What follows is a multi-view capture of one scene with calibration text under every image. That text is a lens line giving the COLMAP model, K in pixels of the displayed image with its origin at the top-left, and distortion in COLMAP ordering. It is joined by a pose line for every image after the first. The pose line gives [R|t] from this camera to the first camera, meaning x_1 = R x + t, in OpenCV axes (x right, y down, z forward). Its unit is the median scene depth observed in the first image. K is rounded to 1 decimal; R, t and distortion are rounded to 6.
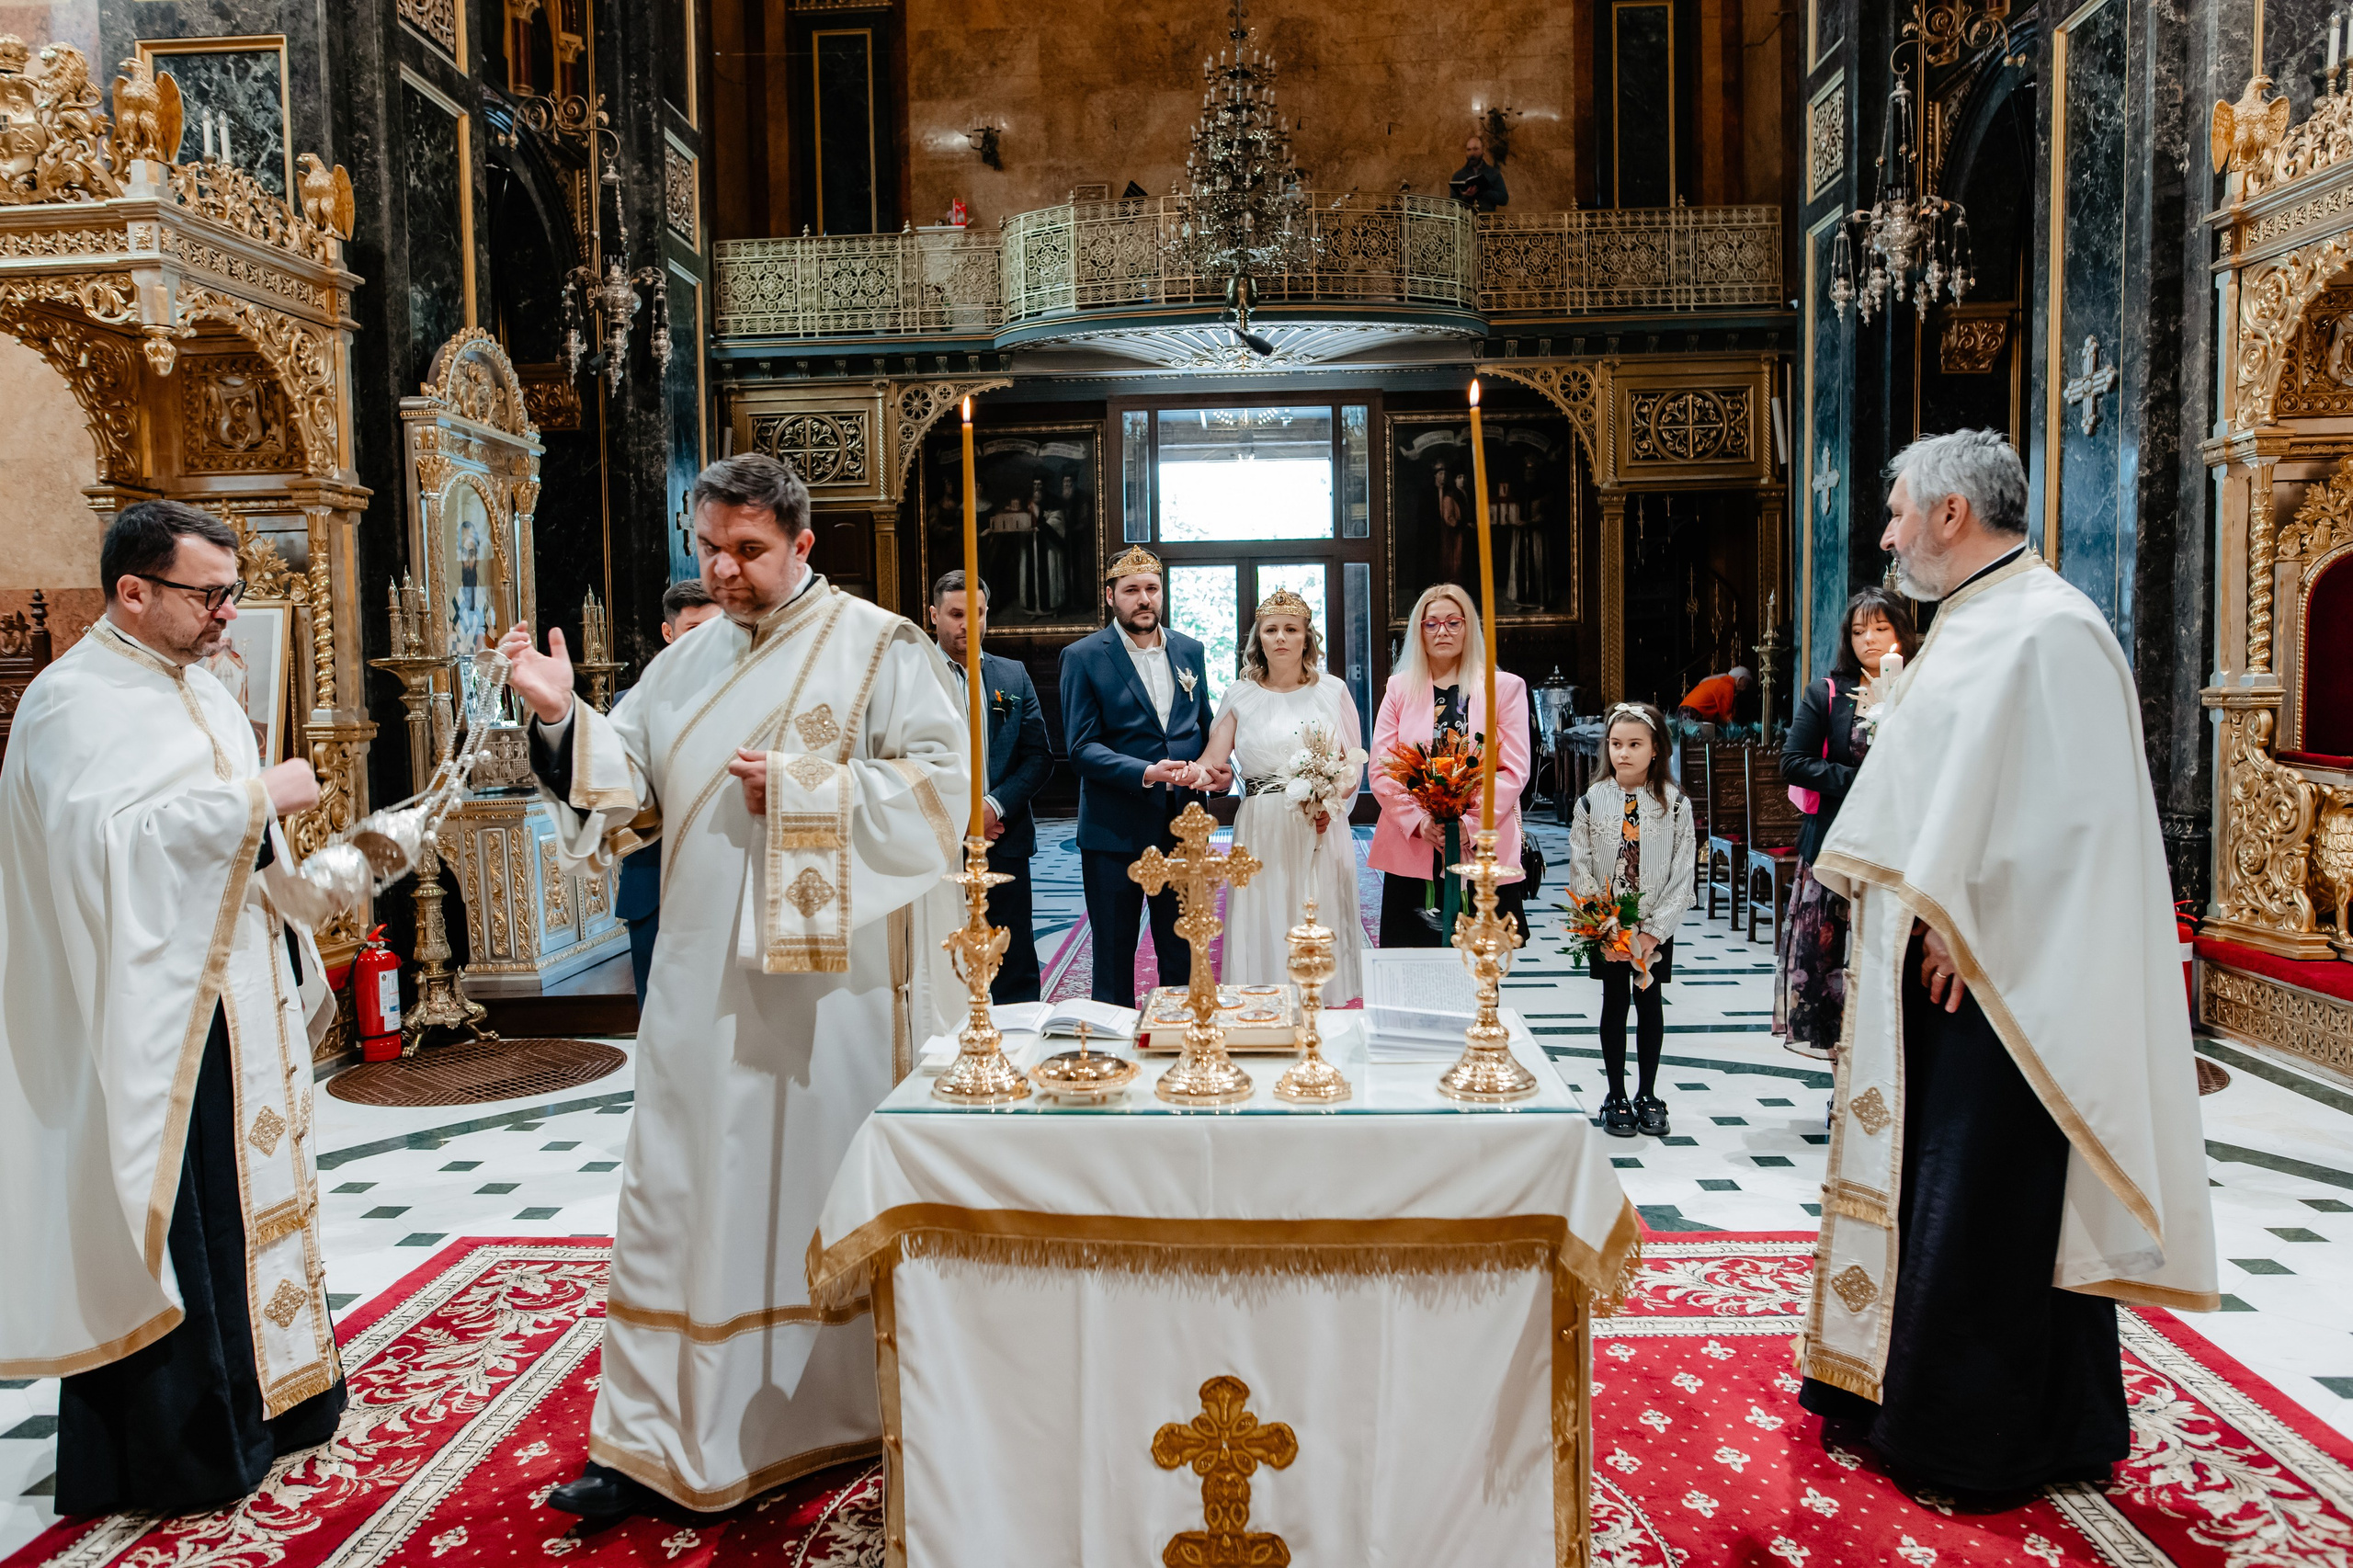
lens RADIAL K [[1606.9, 0, 1176.5], [0, 1606.9, 784.0], [0, 0, 1]] dist [-0.053322, 0.039841]
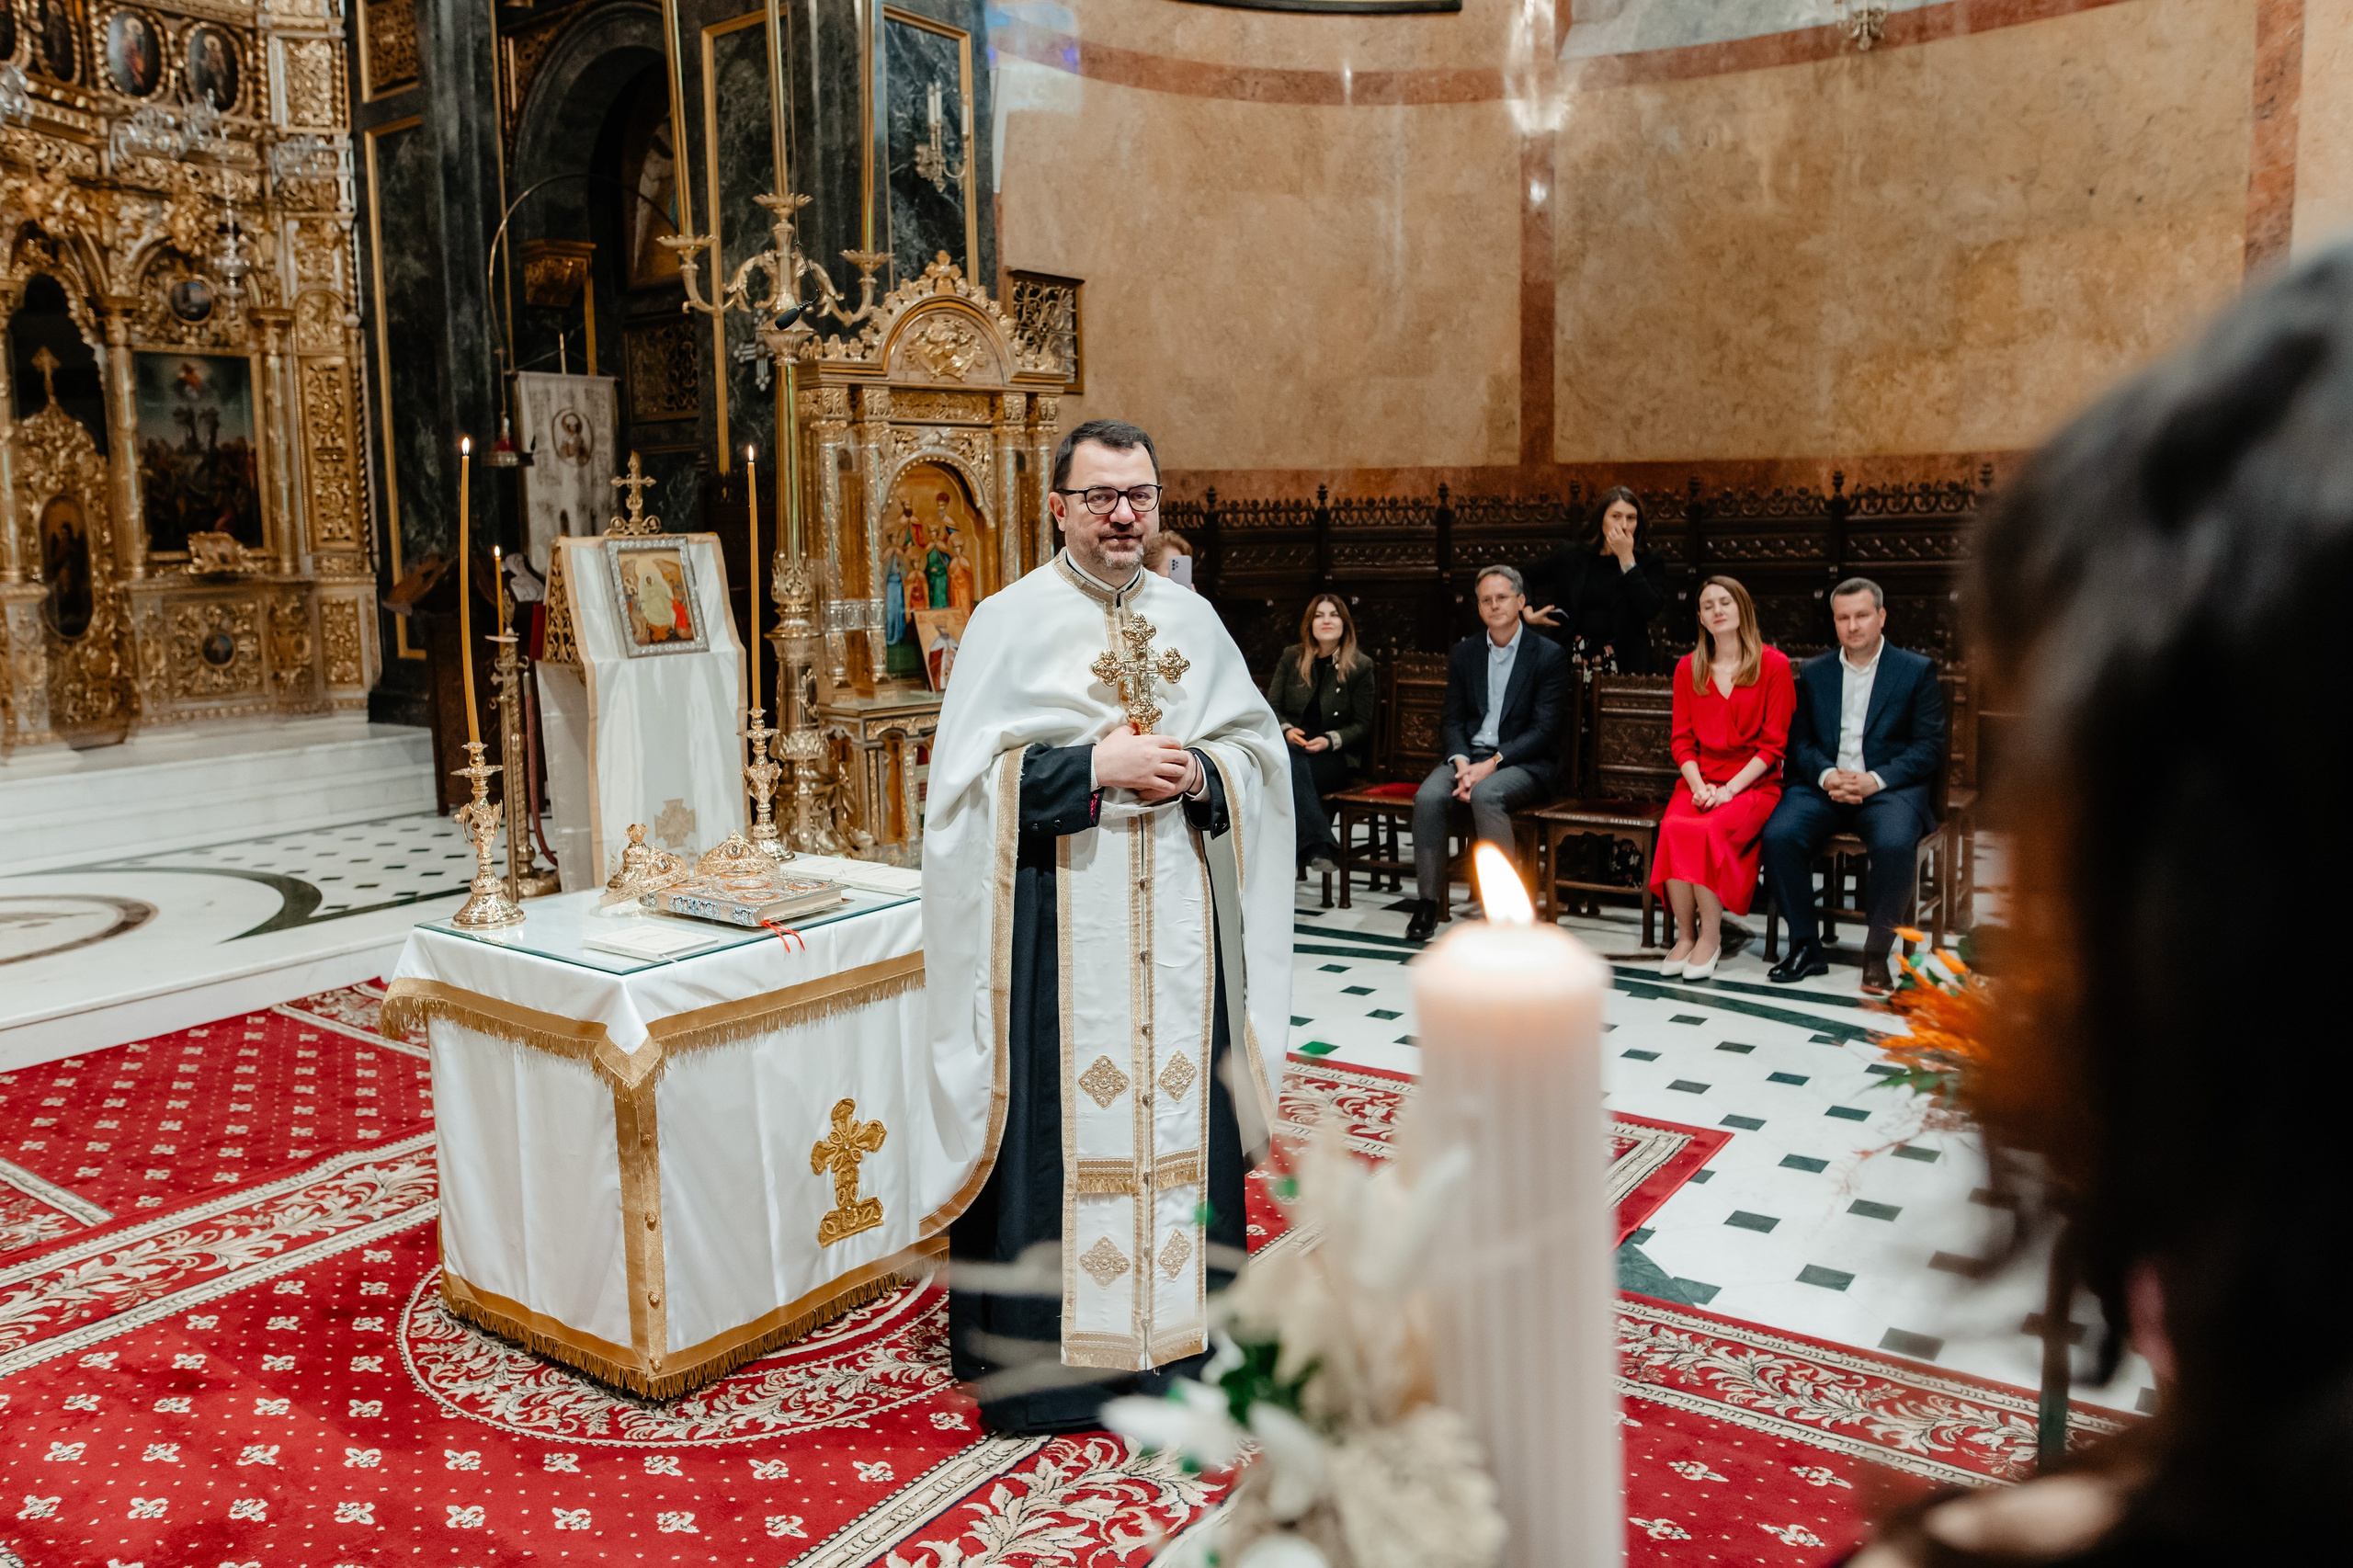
lens RADIAL K [[1709.9, 0, 1116.0], [0, 1709.9, 744.8], [0, 0, 1]] dist [-0.057980, 0.050218]
pose [[-0.556155, 0.133722, -0.820250, 0.290409], [-0.019401, 0.984613, 0.173671, -0.063147], [0.830852, 0.112501, -0.545003, 0.591551]]
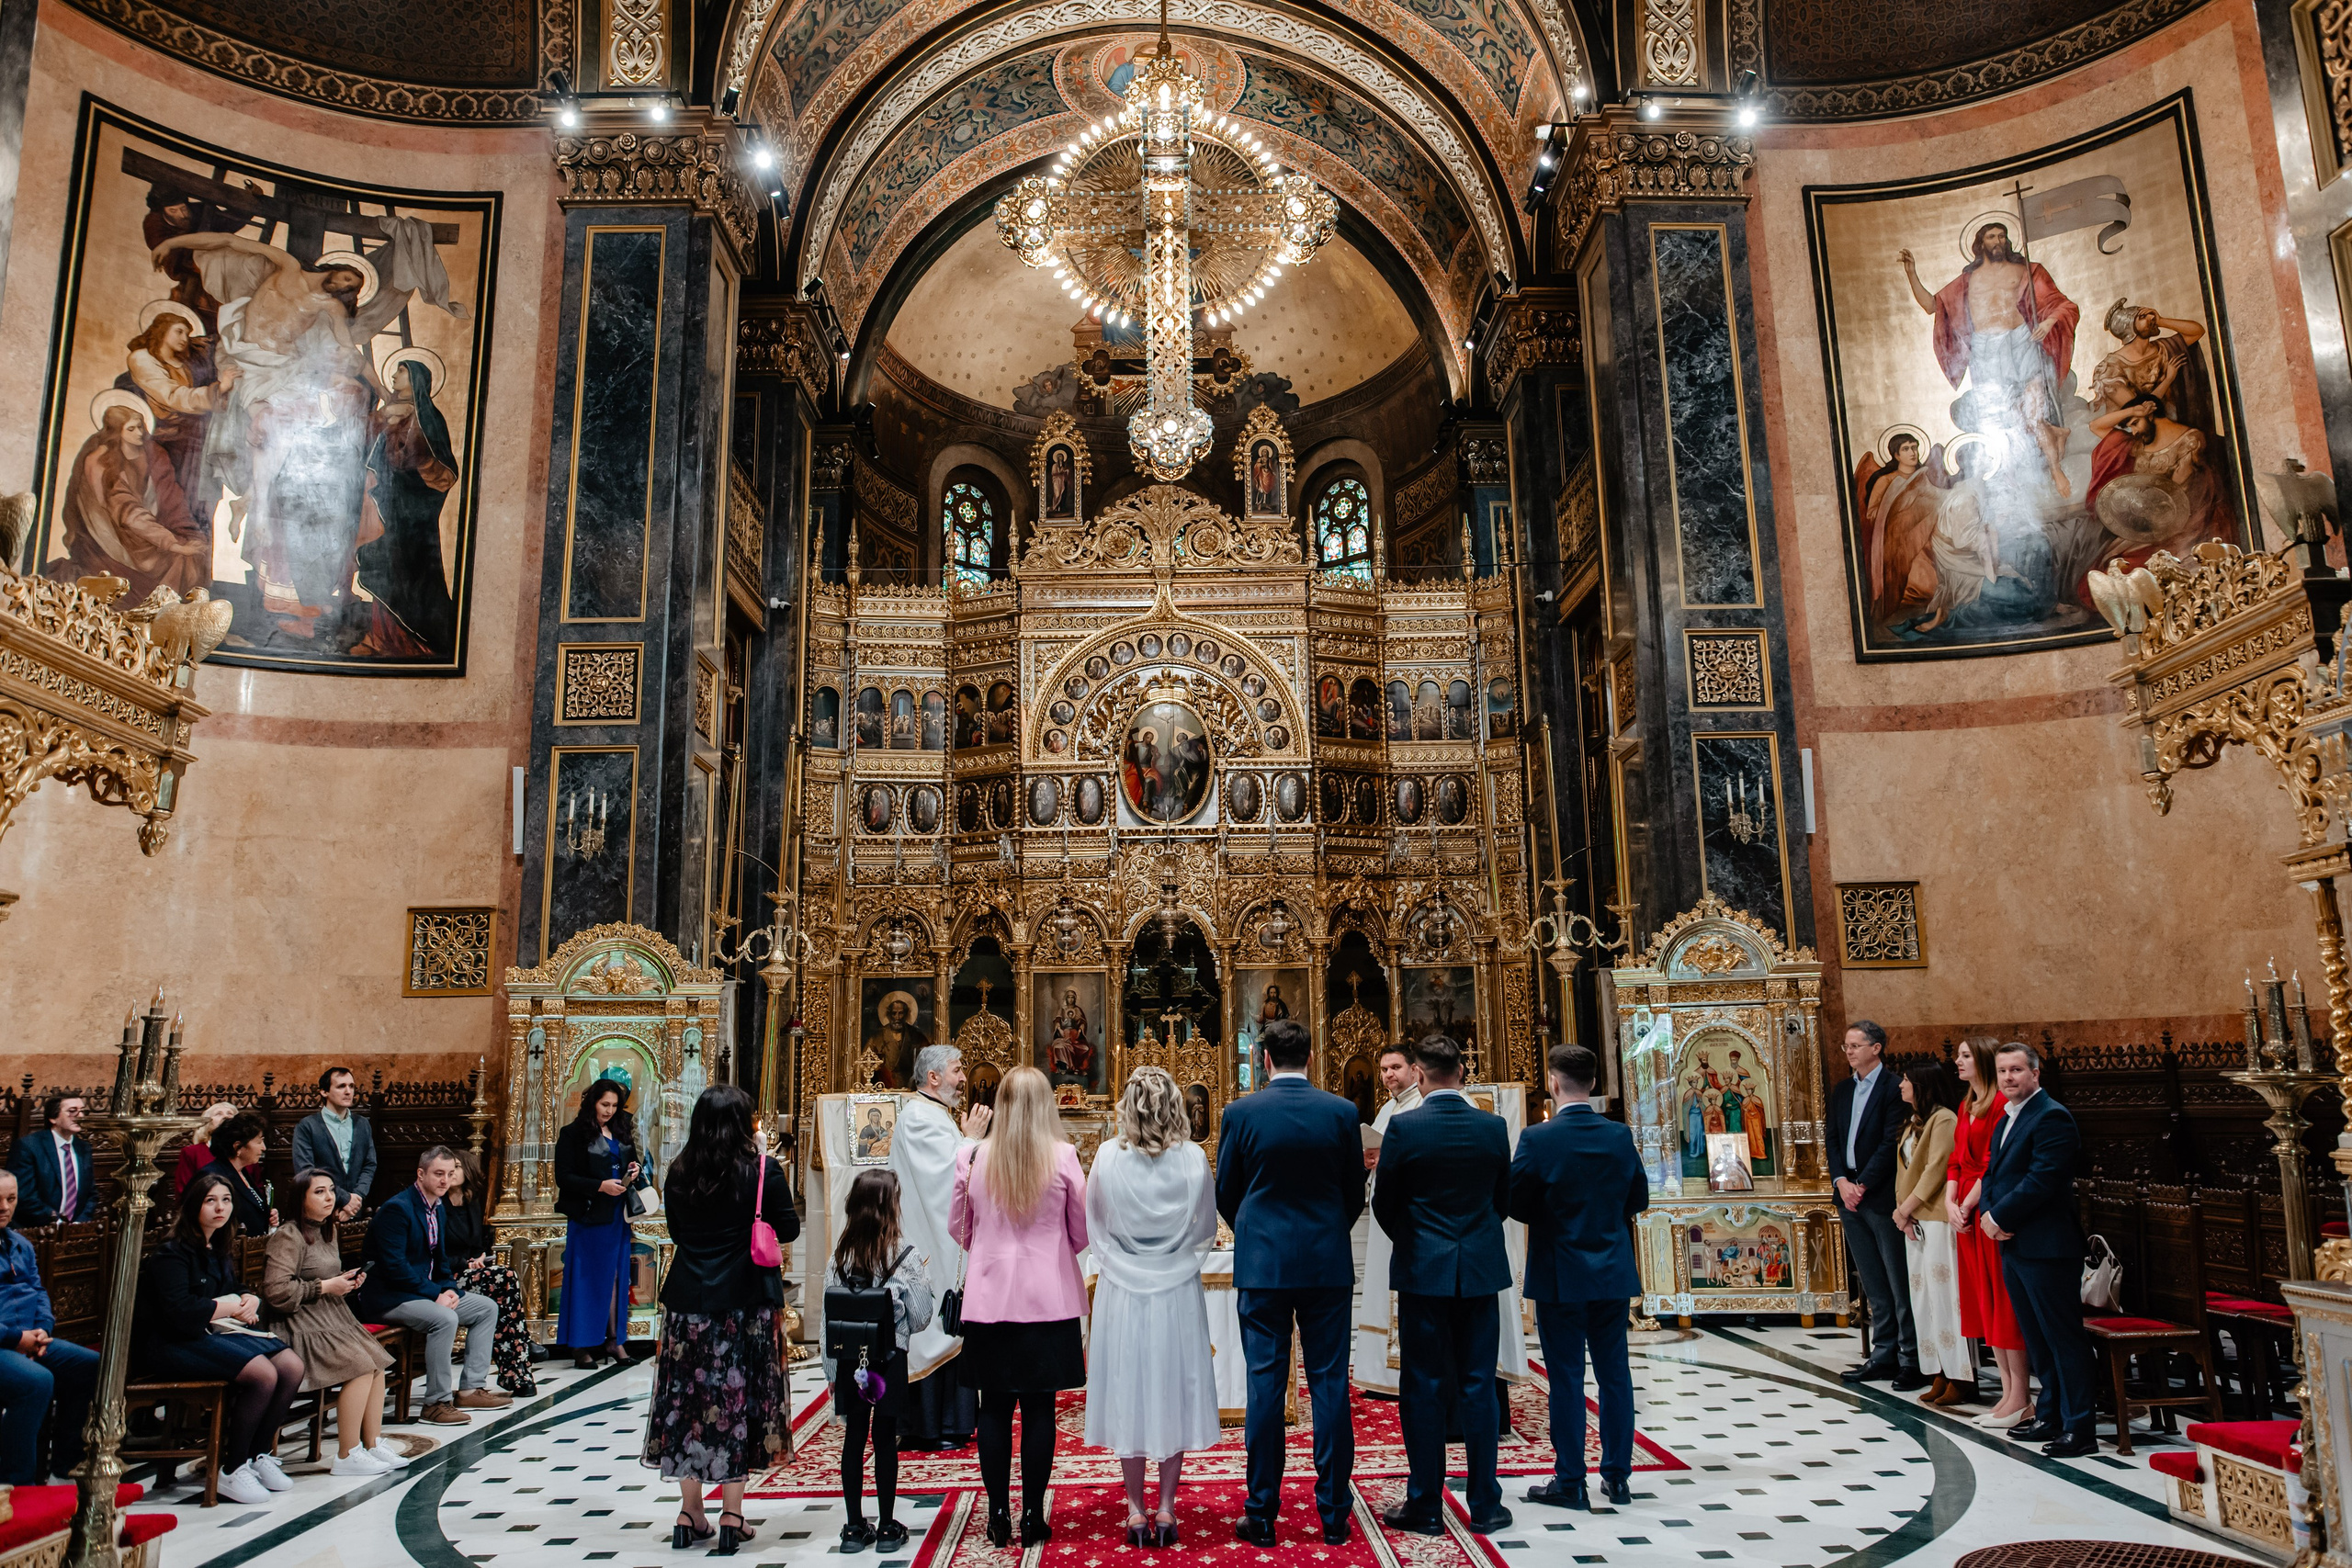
lens RADIAL K [[1683.7, 0, 1207.3], [0, 1683.7, 753.3], [0, 0, 1]] dist [-0.058625, 0.054253]
pose [[-0.995930, 0.023699, -0.086955, 0.075147], [0.035563, 0.989858, -0.137535, -0.102338], [0.082814, -0.140067, -0.986673, 1.312205]]
